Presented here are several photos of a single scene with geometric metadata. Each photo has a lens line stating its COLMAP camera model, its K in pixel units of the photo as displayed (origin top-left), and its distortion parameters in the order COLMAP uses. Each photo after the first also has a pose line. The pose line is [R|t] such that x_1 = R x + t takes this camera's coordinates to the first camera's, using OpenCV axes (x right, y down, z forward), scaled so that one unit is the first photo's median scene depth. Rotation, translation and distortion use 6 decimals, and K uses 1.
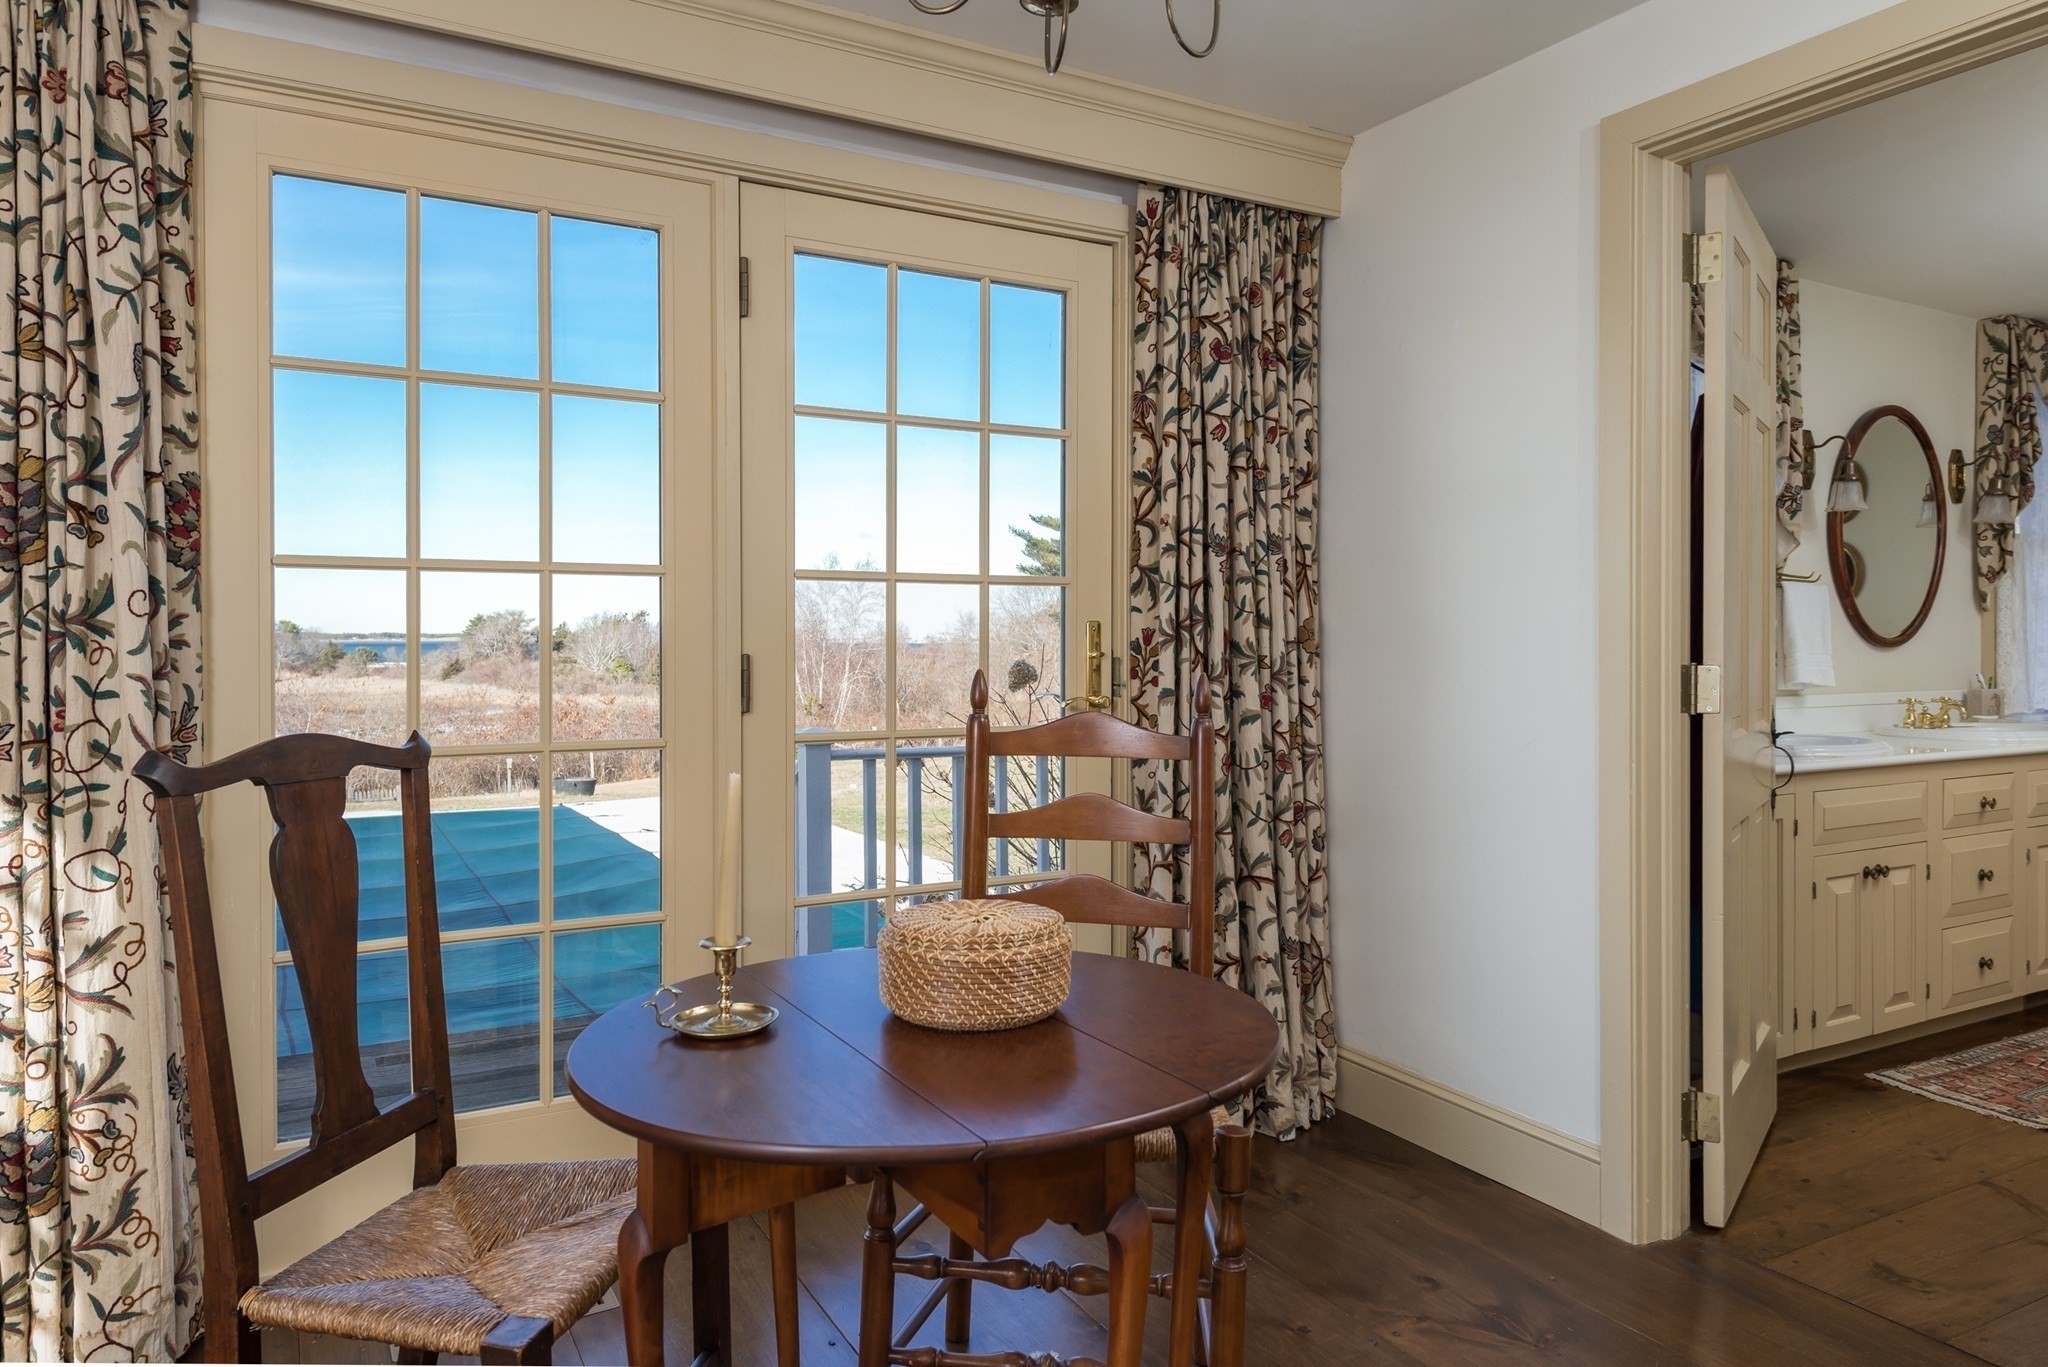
lens RADIAL K [[1366.3, 0, 1048.2], [0, 1366.3, 641.2], [0, 0, 1]] dist [0.021121, -0.002454]
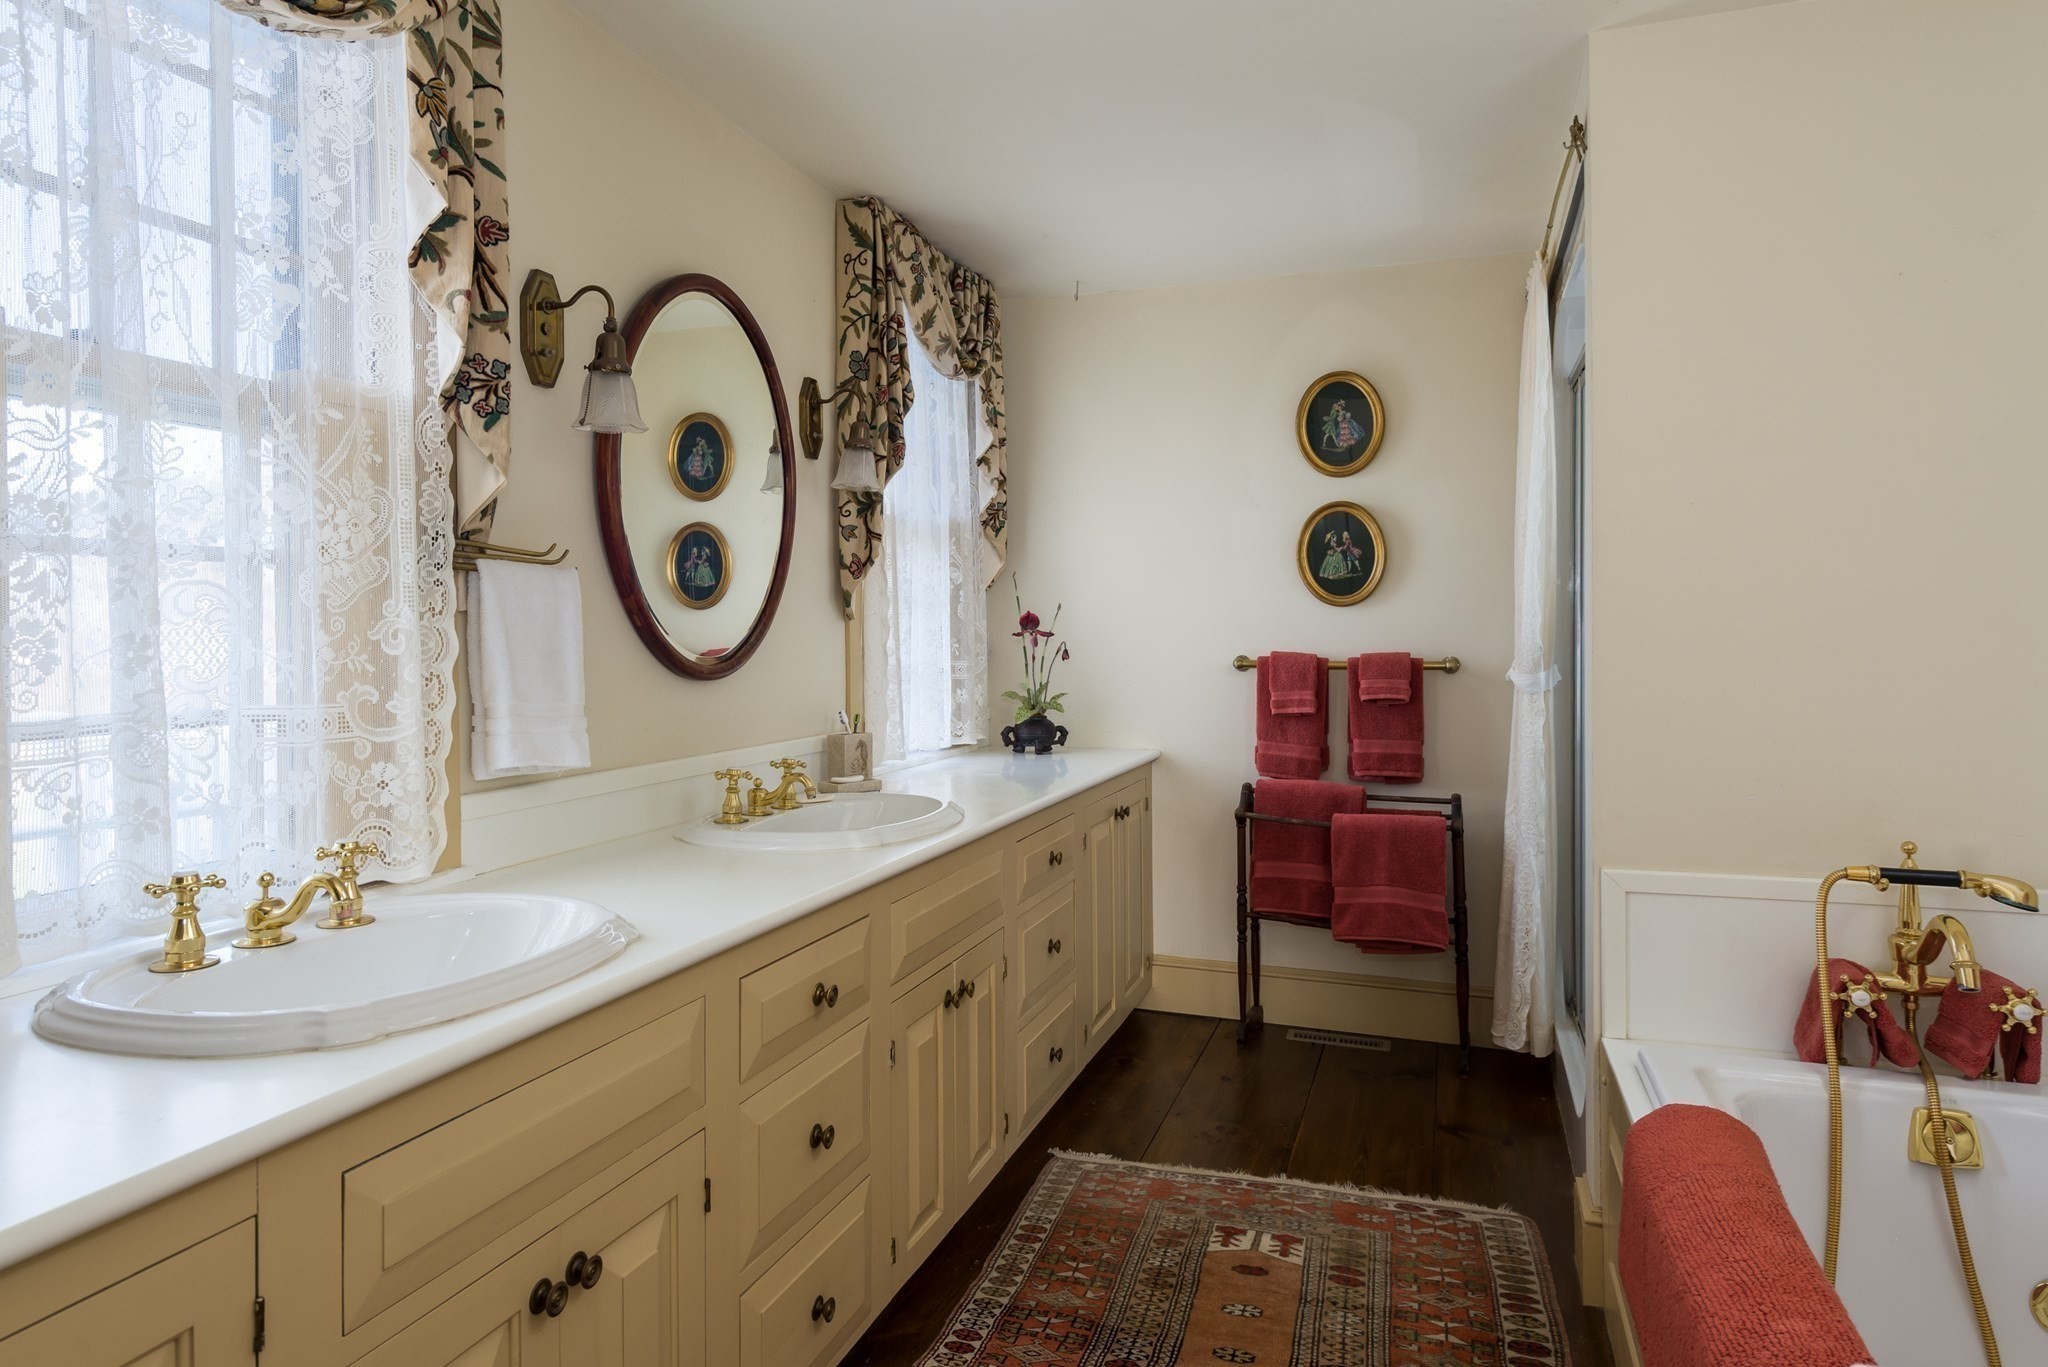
lens RADIAL K [[1275.4, 0, 1050.2], [0, 1275.4, 636.2], [0, 0, 1]] dist [0.026503, -0.001445]
pose [[0.751182, -0.005832, 0.660069, 0.339718], [0.006568, 0.999978, 0.001361, -0.013866], [-0.660062, 0.003312, 0.751204, 0.462370]]
